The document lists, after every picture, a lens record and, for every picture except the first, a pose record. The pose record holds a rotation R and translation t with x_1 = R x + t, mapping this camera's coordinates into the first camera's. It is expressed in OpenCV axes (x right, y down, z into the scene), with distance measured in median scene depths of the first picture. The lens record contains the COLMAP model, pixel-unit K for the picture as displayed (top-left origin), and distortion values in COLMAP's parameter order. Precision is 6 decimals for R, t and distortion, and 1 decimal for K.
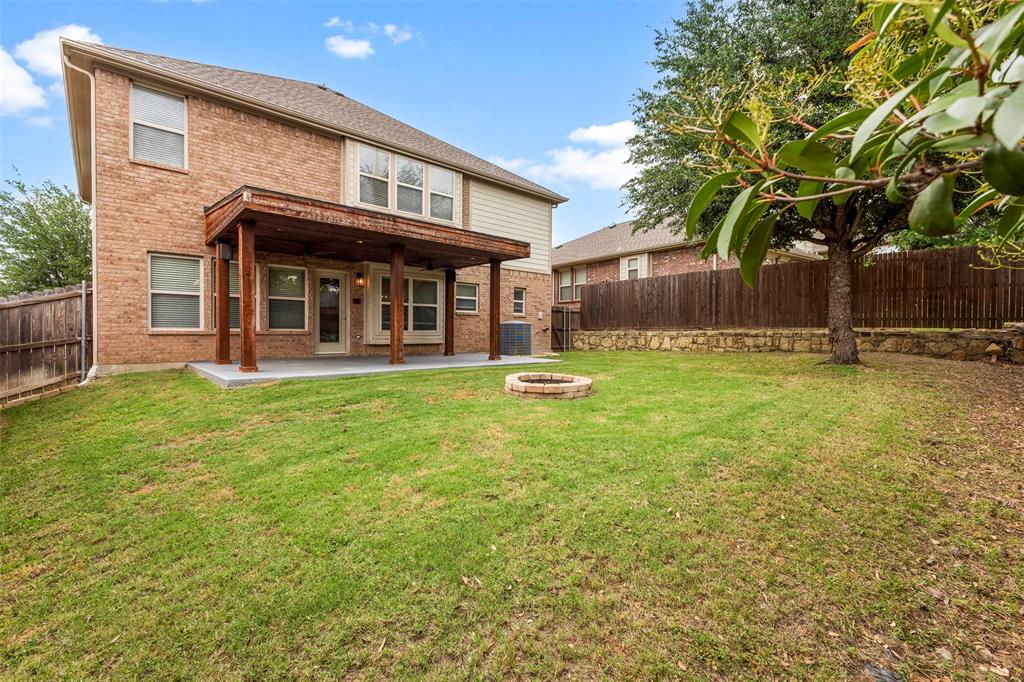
lens RADIAL K [[453.2, 0, 508.7], [0, 453.2, 338.3], [0, 0, 1]] dist [0.003507, -0.001981]
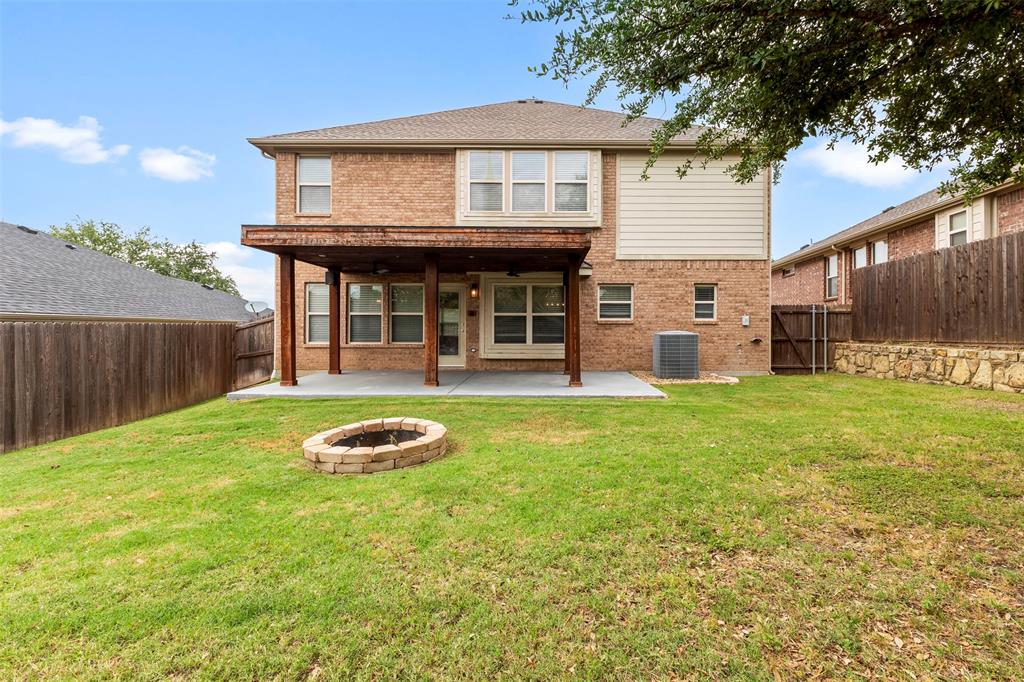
lens RADIAL K [[453.2, 0, 515.4], [0, 453.2, 331.1], [0, 0, 1]] dist [0.003507, -0.001981]
pose [[0.731199, -0.002077, -0.682161, 0.367112], [-0.007434, 0.999912, -0.011013, -0.031697], [0.682123, 0.013124, 0.731119, 0.331856]]
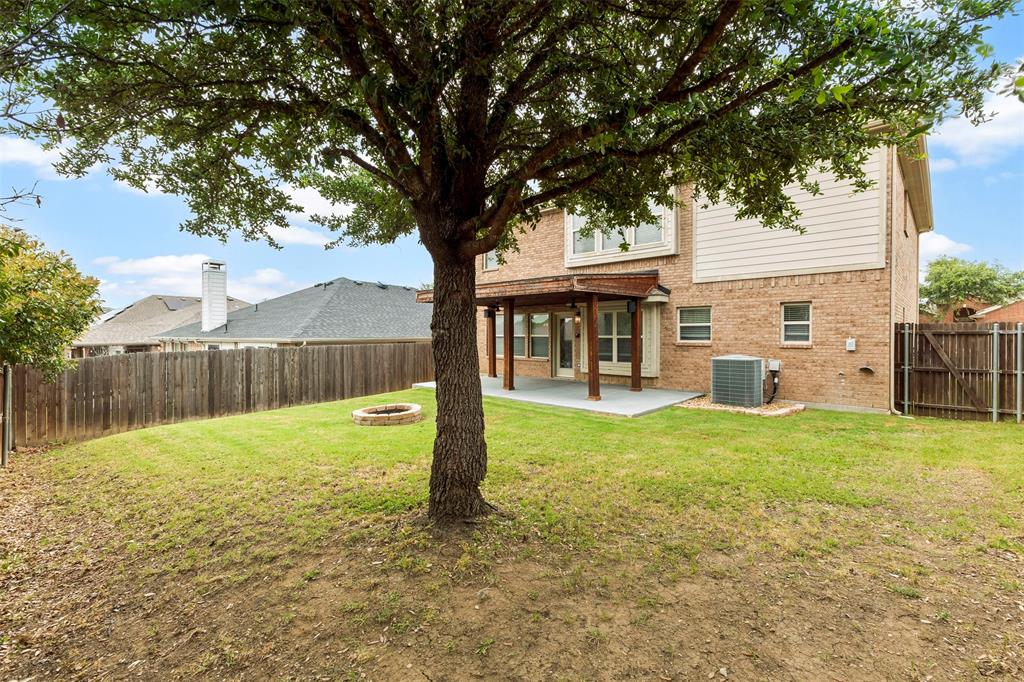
lens RADIAL K [[453.2, 0, 504.4], [0, 453.2, 339.6], [0, 0, 1]] dist [0.003507, -0.001981]
pose [[0.039901, 0.005558, -0.999188, 0.803610], [-0.013565, 0.999895, 0.005020, -0.069769], [0.999112, 0.013353, 0.039972, 0.704002]]
